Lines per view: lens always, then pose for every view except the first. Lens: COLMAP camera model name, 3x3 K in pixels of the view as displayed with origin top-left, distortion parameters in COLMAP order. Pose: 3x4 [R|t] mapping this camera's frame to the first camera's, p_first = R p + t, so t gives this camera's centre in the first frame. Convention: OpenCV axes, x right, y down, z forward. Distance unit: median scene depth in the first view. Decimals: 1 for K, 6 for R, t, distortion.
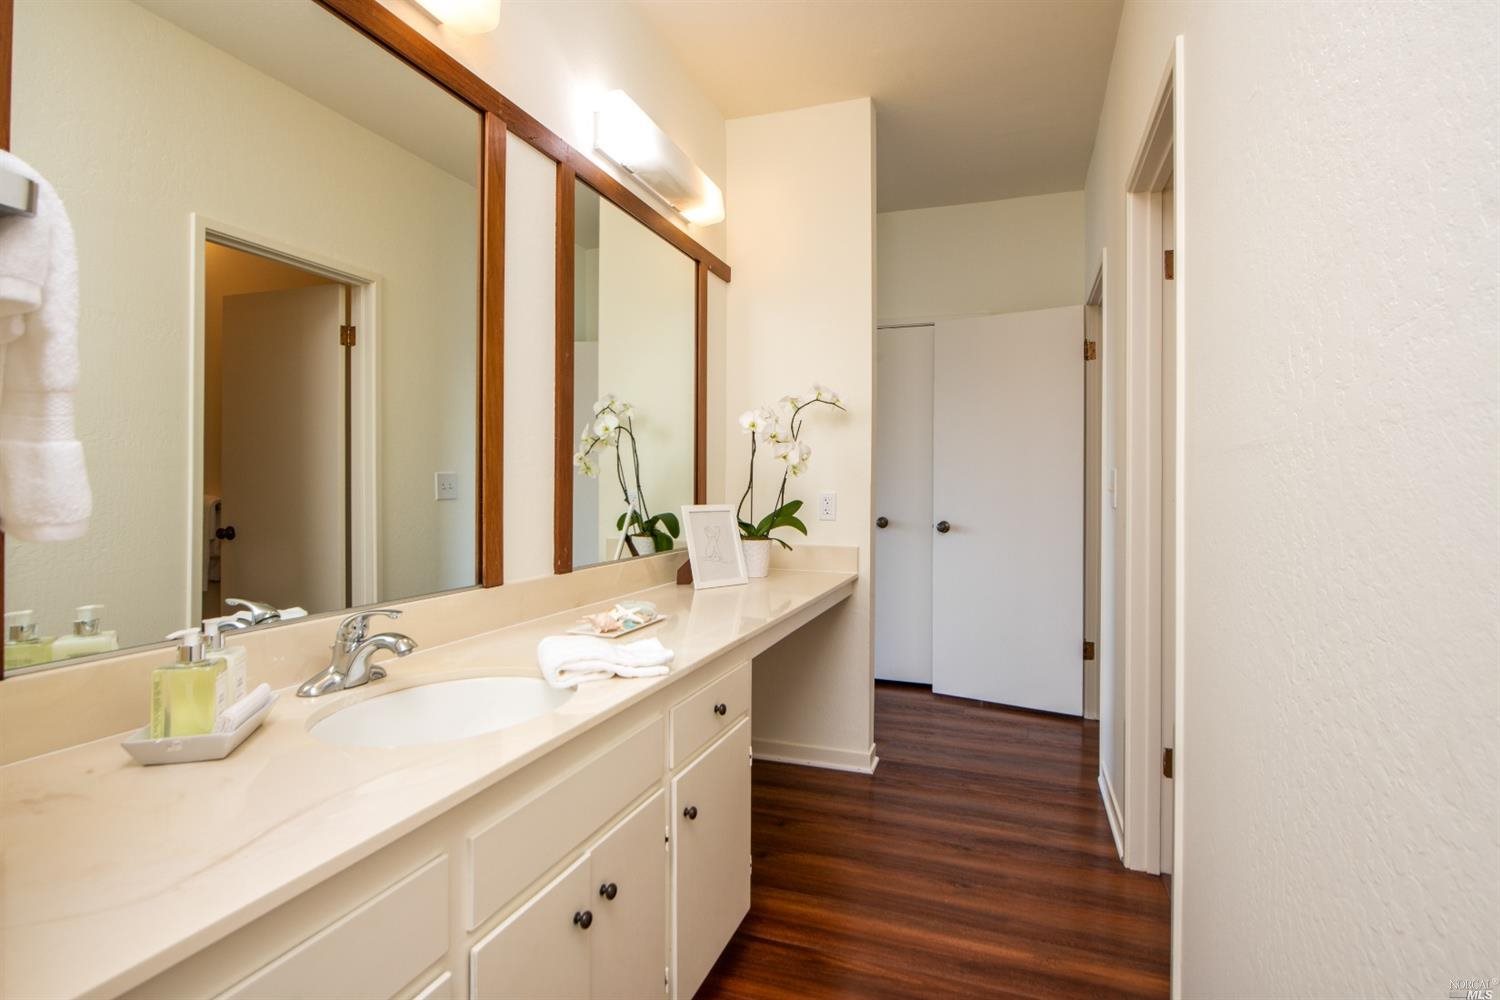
lens RADIAL K [[721.8, 0, 751.3], [0, 721.8, 484.0], [0, 0, 1]] dist [-0.008088, -0.000937]
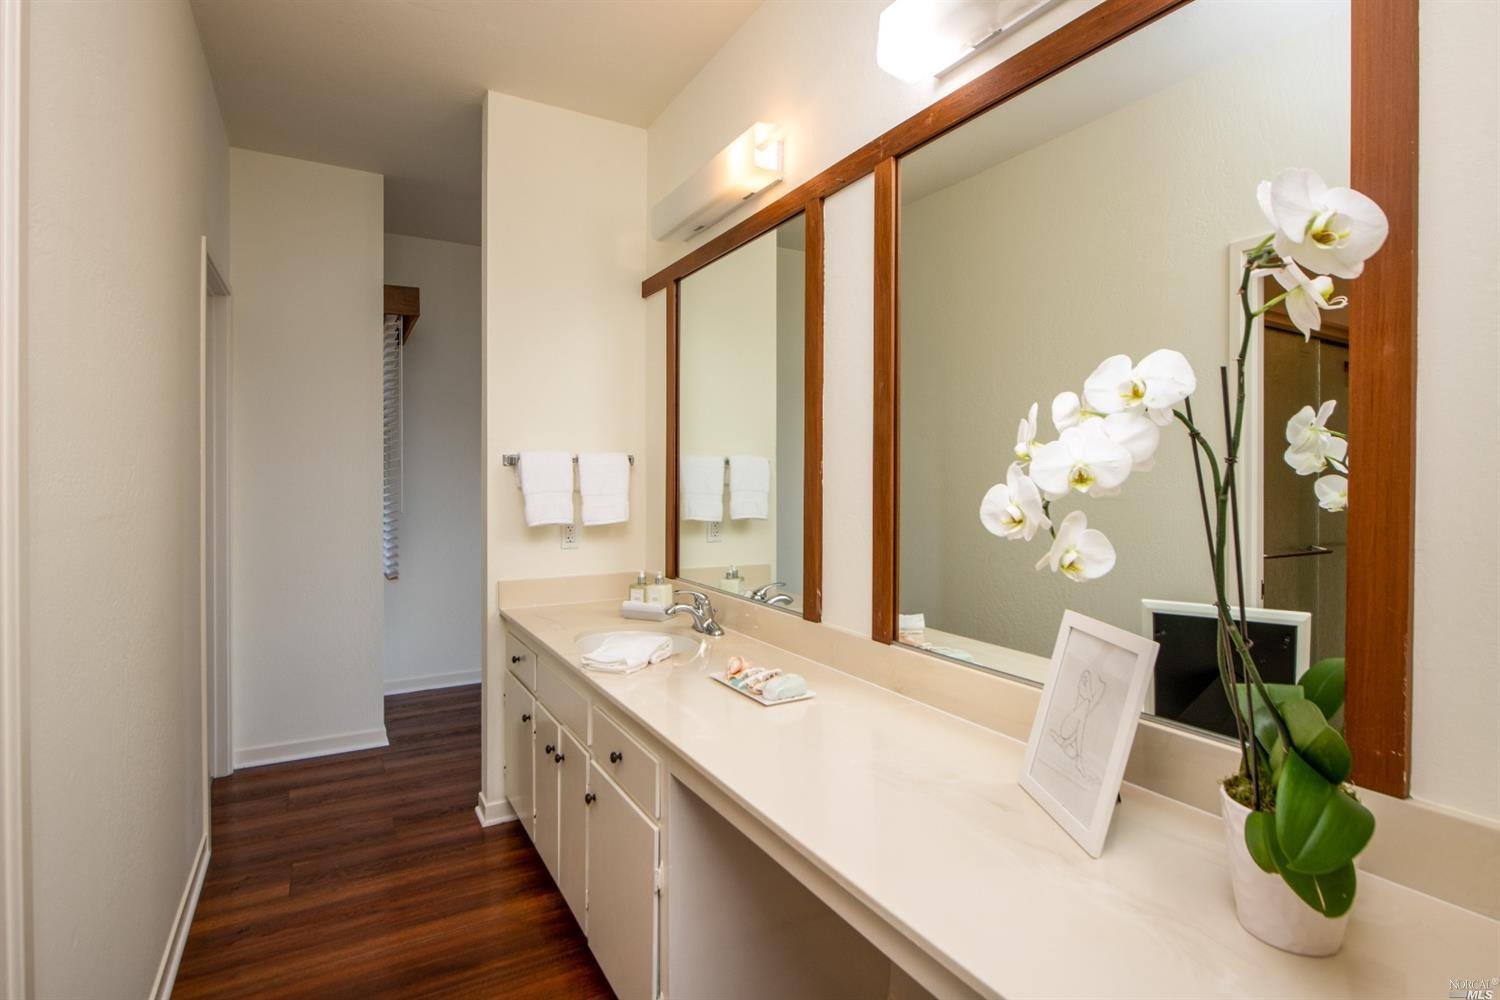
lens RADIAL K [[721.8, 0, 751.3], [0, 721.8, 484.0], [0, 0, 1]] dist [-0.008088, -0.000937]
pose [[-0.637076, 0.003625, -0.770792, 0.543554], [-0.001640, 0.999980, 0.006059, -0.075381], [0.770799, 0.005124, -0.637058, 1.565069]]
